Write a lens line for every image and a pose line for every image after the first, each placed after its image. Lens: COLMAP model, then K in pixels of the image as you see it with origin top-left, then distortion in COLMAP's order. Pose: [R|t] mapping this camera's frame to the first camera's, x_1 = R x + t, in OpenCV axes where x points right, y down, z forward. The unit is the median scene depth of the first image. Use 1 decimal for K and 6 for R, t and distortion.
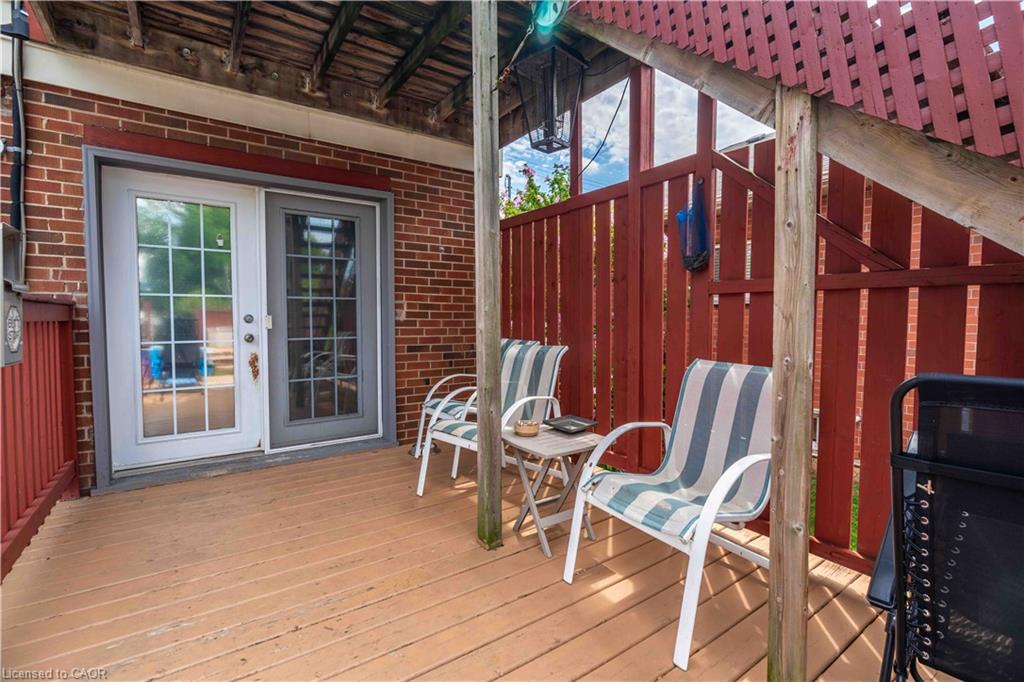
lens RADIAL K [[462.5, 0, 510.1], [0, 462.5, 338.0], [0, 0, 1]] dist [-0.006644, 0.005337]
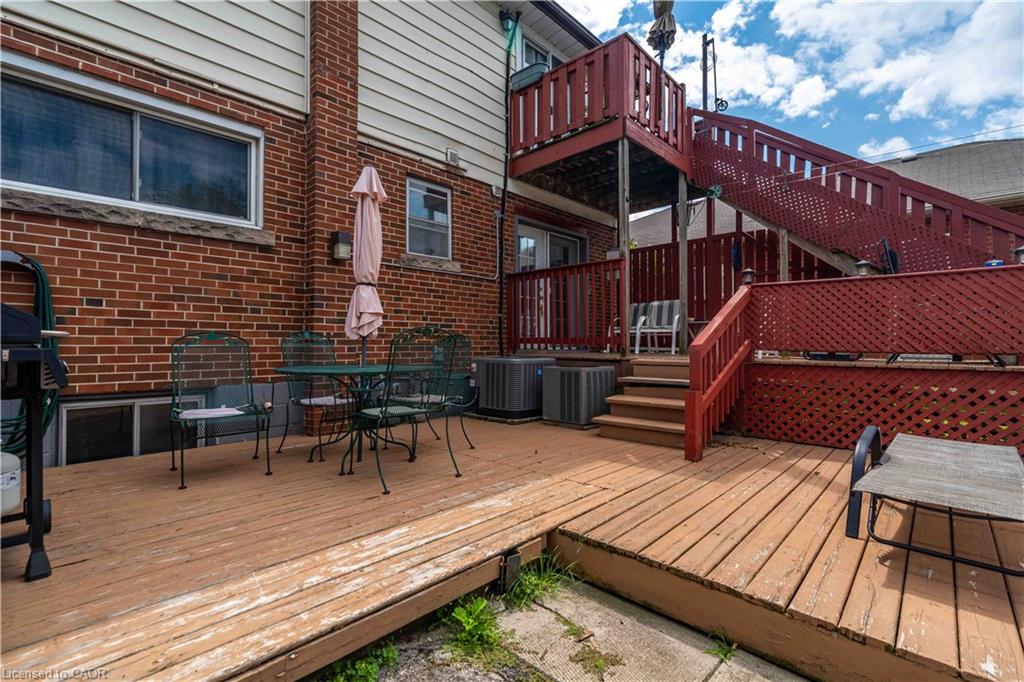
lens RADIAL K [[462.5, 0, 510.1], [0, 462.5, 338.0], [0, 0, 1]] dist [-0.006644, 0.005337]
pose [[0.980613, 0.001801, 0.195948, -1.621140], [0.008998, 0.998489, -0.054209, 0.439775], [-0.195749, 0.054922, 0.979115, -1.604760]]
